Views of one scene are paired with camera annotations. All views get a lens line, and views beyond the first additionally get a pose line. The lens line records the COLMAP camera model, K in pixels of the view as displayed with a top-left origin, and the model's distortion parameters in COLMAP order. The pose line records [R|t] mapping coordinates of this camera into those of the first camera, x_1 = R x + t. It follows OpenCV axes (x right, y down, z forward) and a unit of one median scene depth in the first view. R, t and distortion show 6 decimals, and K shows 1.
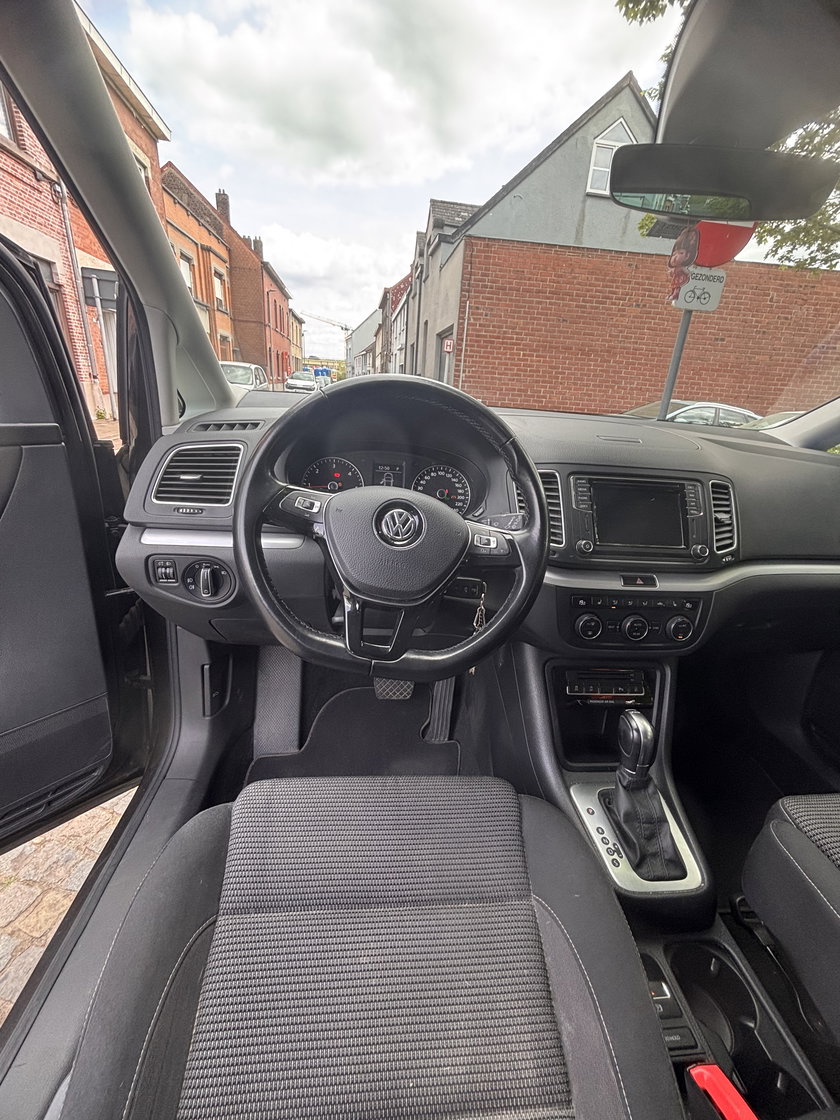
lens RADIAL K [[439.9, 0, 420.0], [0, 439.9, 560.0], [0, 0, 1]] dist [-0.018450, 0.000034]
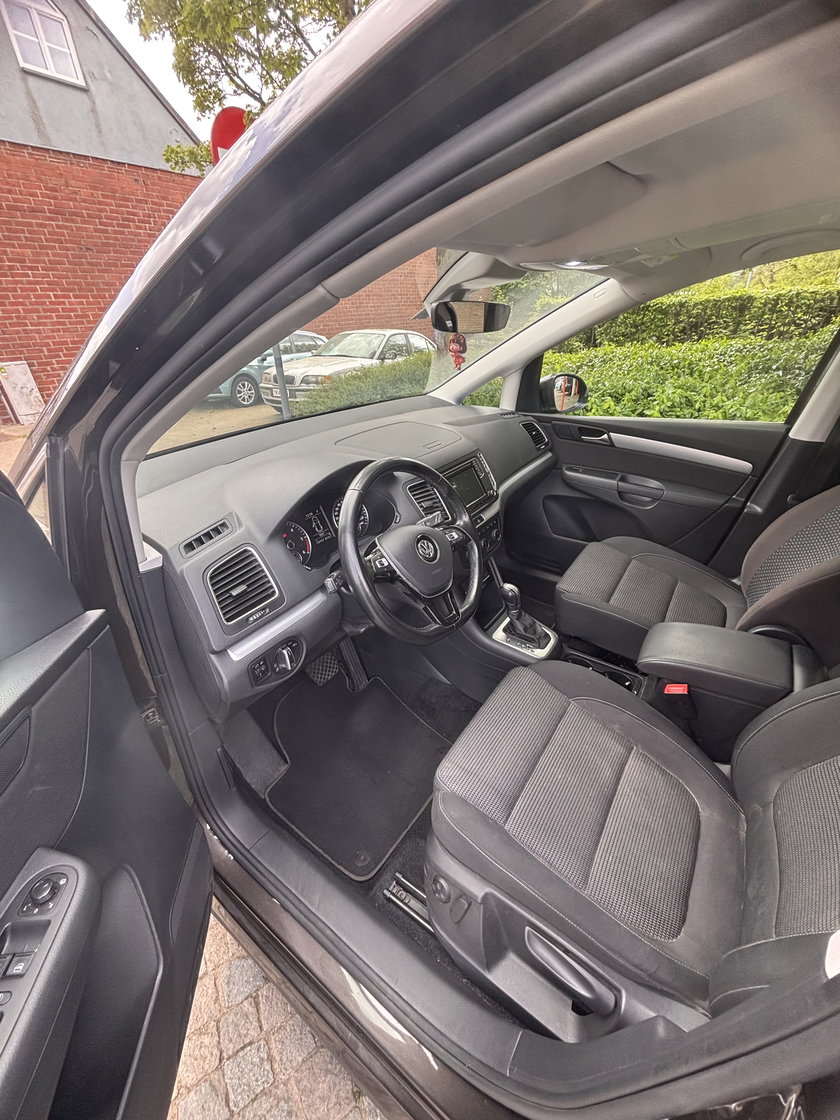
lens RADIAL K [[439.9, 0, 420.0], [0, 439.9, 560.0], [0, 0, 1]] dist [-0.018450, 0.000034]
pose [[0.642451, -0.442718, 0.625506, -0.535903], [0.351307, 0.895564, 0.273035, -0.239255], [-0.681059, 0.044333, 0.730885, -0.099068]]
